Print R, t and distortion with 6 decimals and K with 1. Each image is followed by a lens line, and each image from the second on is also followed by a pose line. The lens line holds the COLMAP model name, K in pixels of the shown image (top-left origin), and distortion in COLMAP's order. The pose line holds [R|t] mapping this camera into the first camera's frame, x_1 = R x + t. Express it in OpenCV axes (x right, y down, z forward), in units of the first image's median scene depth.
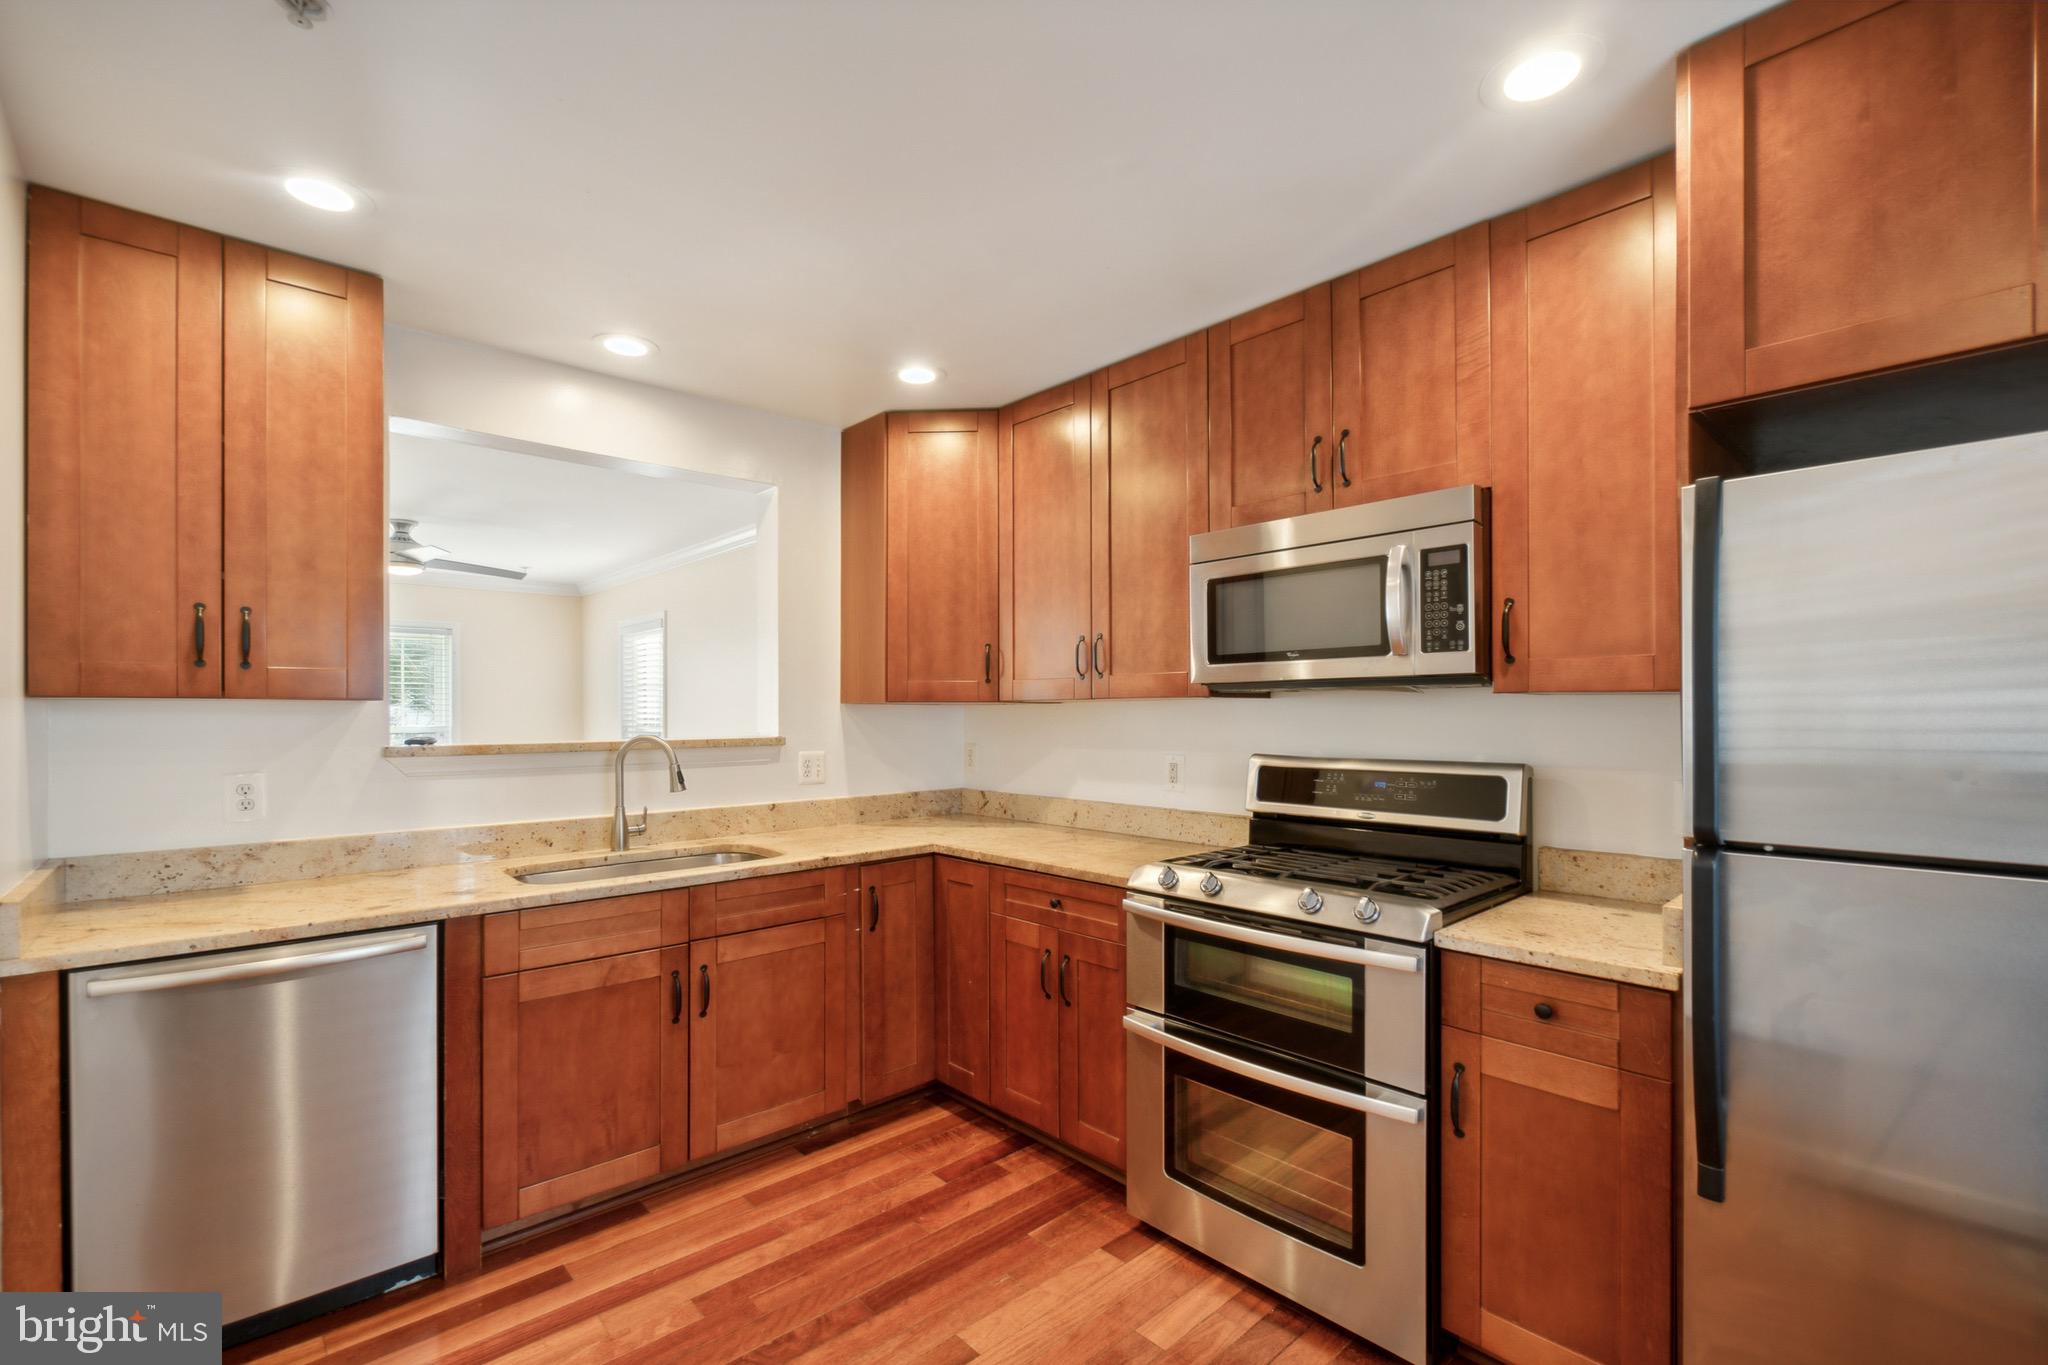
lens RADIAL K [[901.4, 0, 1017.7], [0, 901.4, 706.2], [0, 0, 1]] dist [-0.003343, -0.000550]
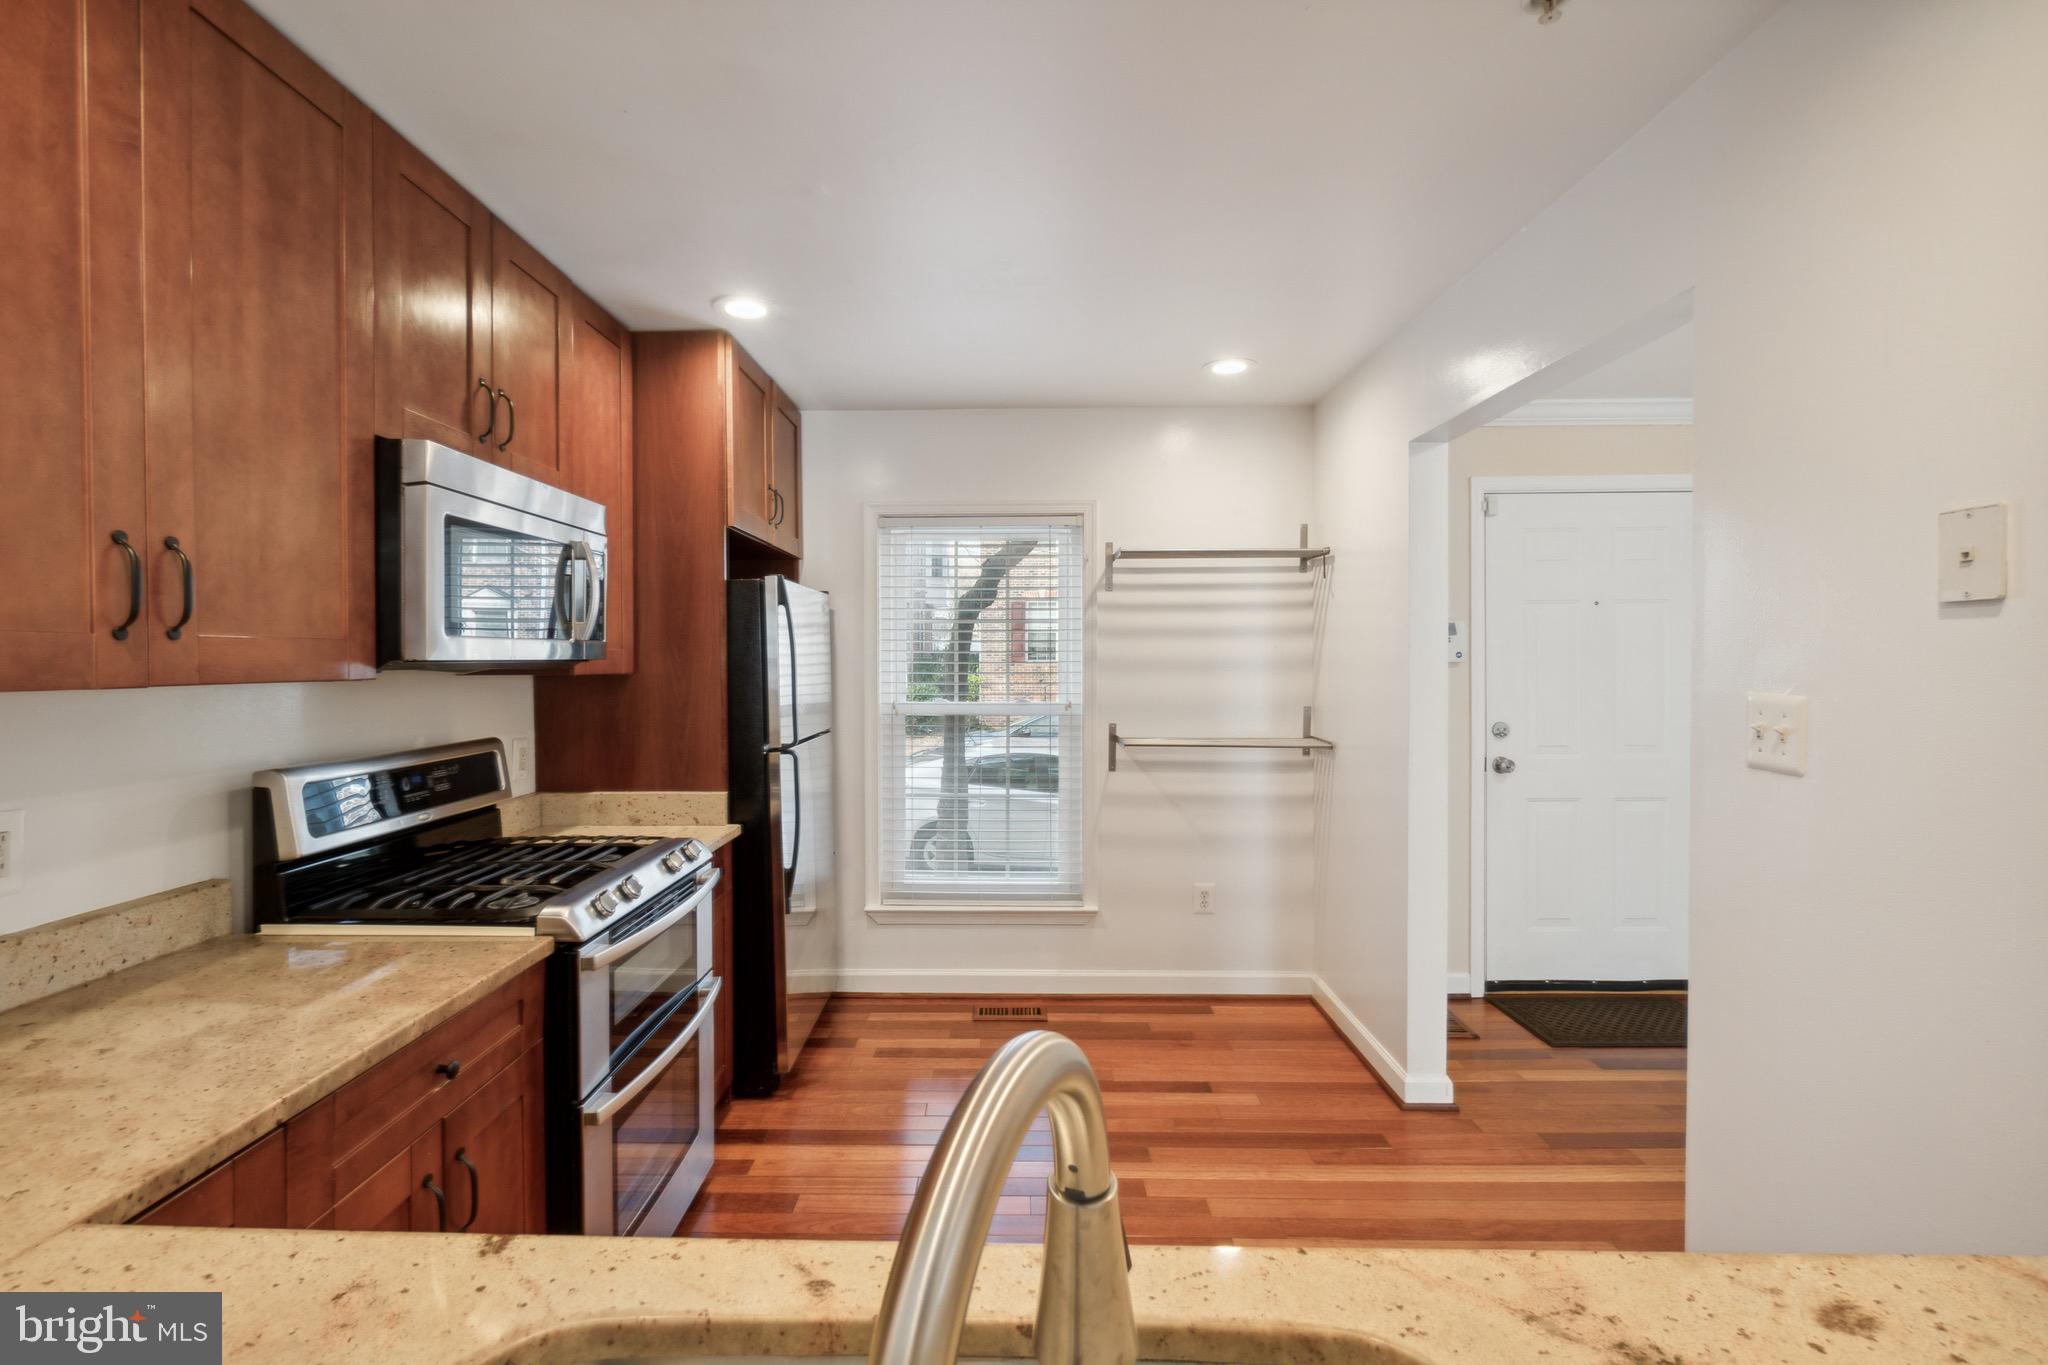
lens RADIAL K [[901.3, 0, 988.3], [0, 901.3, 670.3], [0, 0, 1]] dist [-0.001111, -0.000162]
pose [[-0.719878, -0.002359, 0.694097, -0.608773], [-0.001321, 0.999997, 0.002028, -0.020974], [-0.694100, 0.000543, -0.719879, 1.263600]]
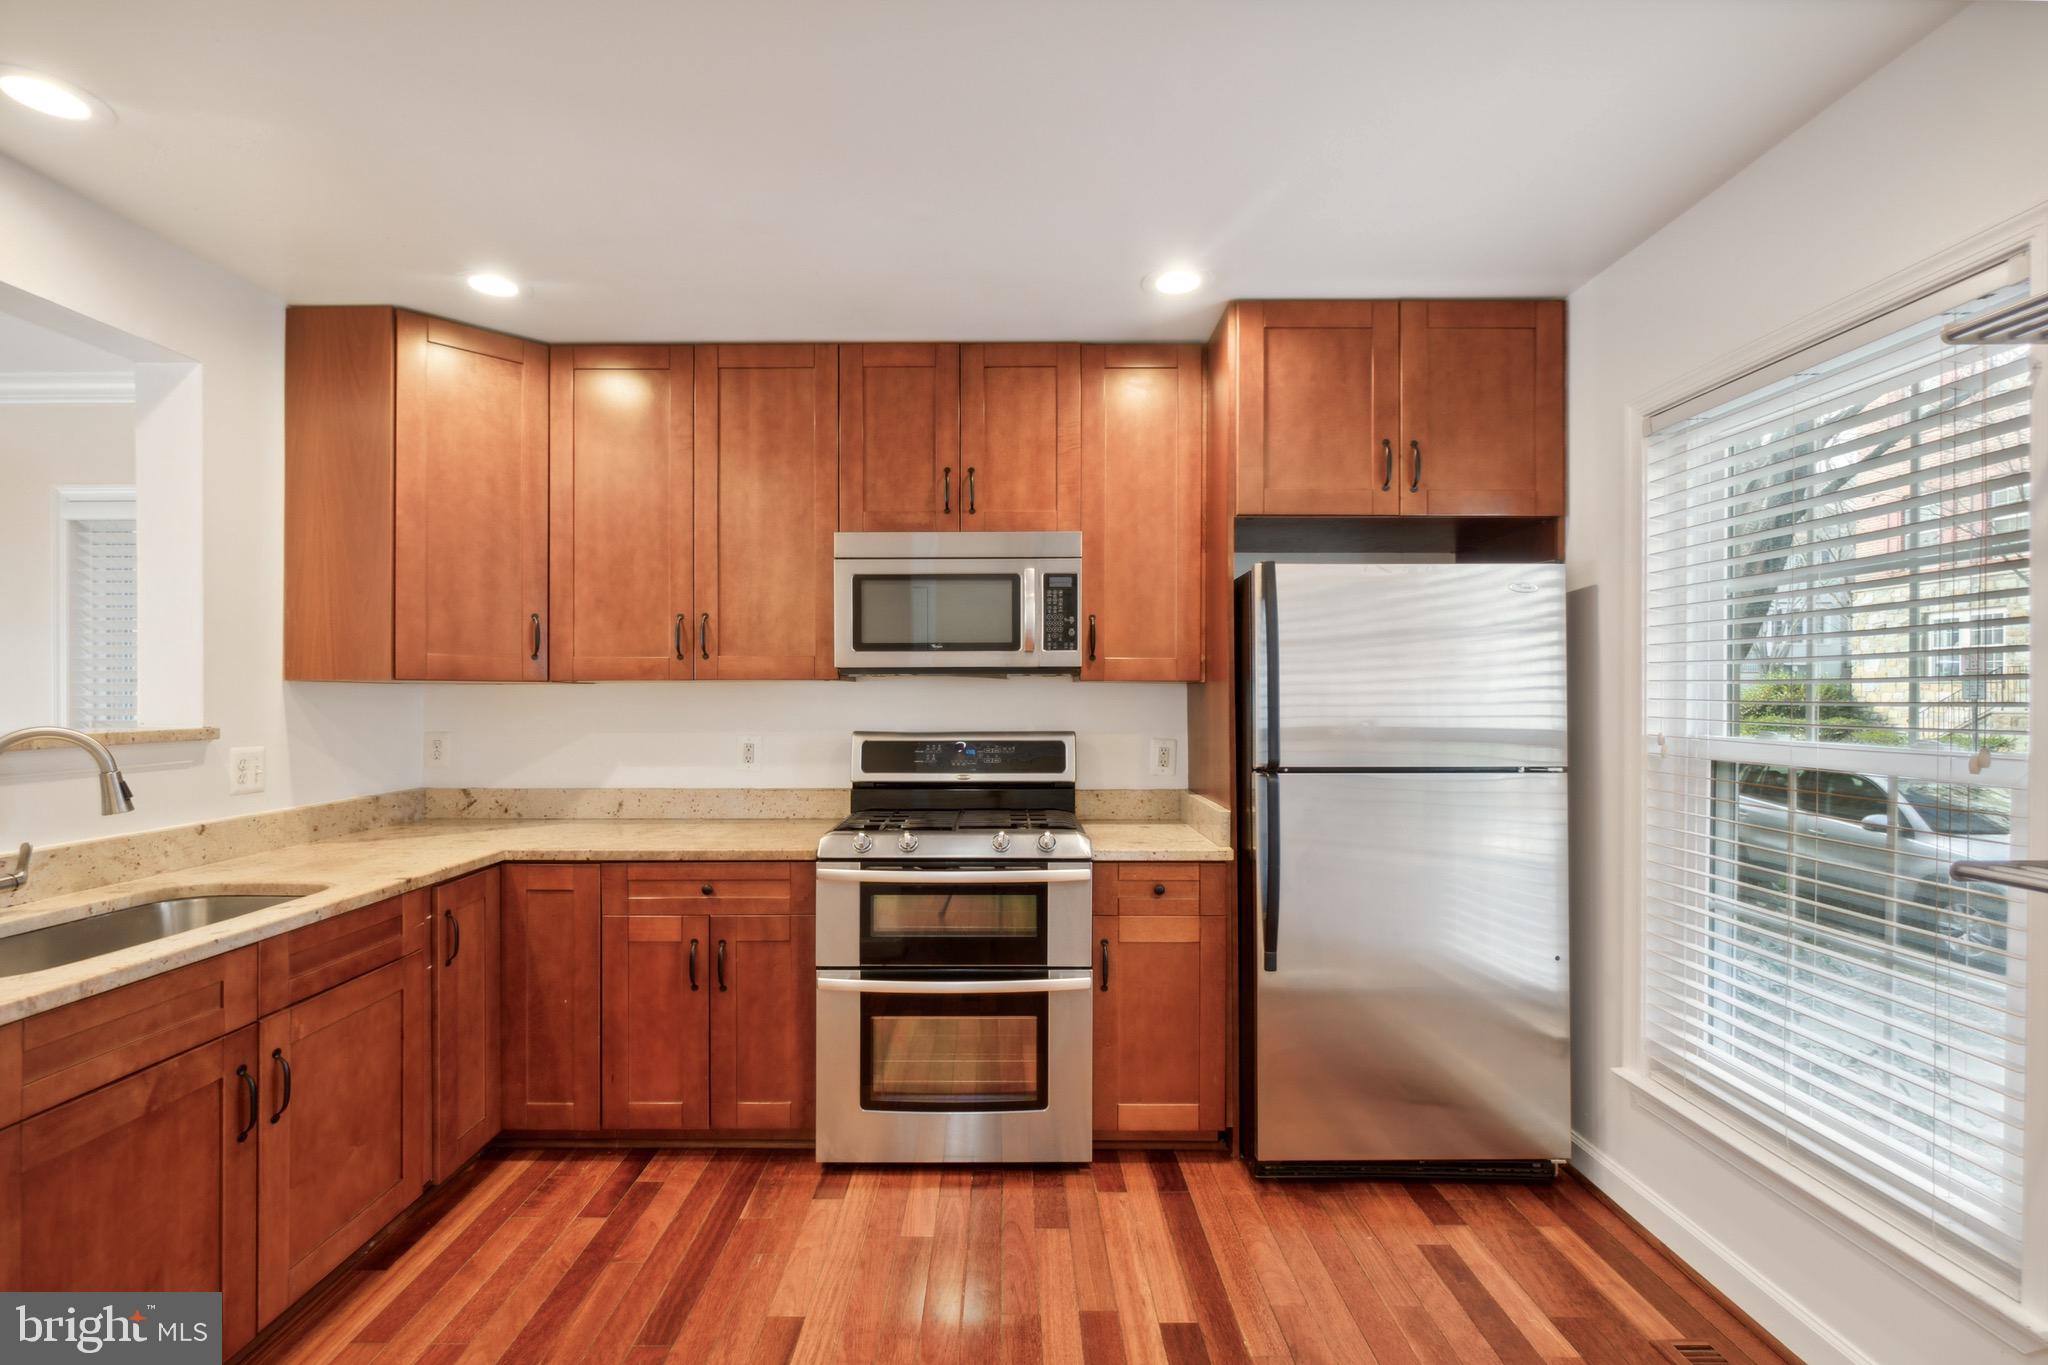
lens RADIAL K [[933.0, 0, 1017.2], [0, 933.0, 690.7], [0, 0, 1]] dist [-0.001610, -0.000768]
pose [[0.670228, 0.005326, 0.742136, -0.527720], [-0.007348, 0.999973, -0.000540, 0.002064], [-0.742119, -0.005092, 0.670249, 0.082485]]
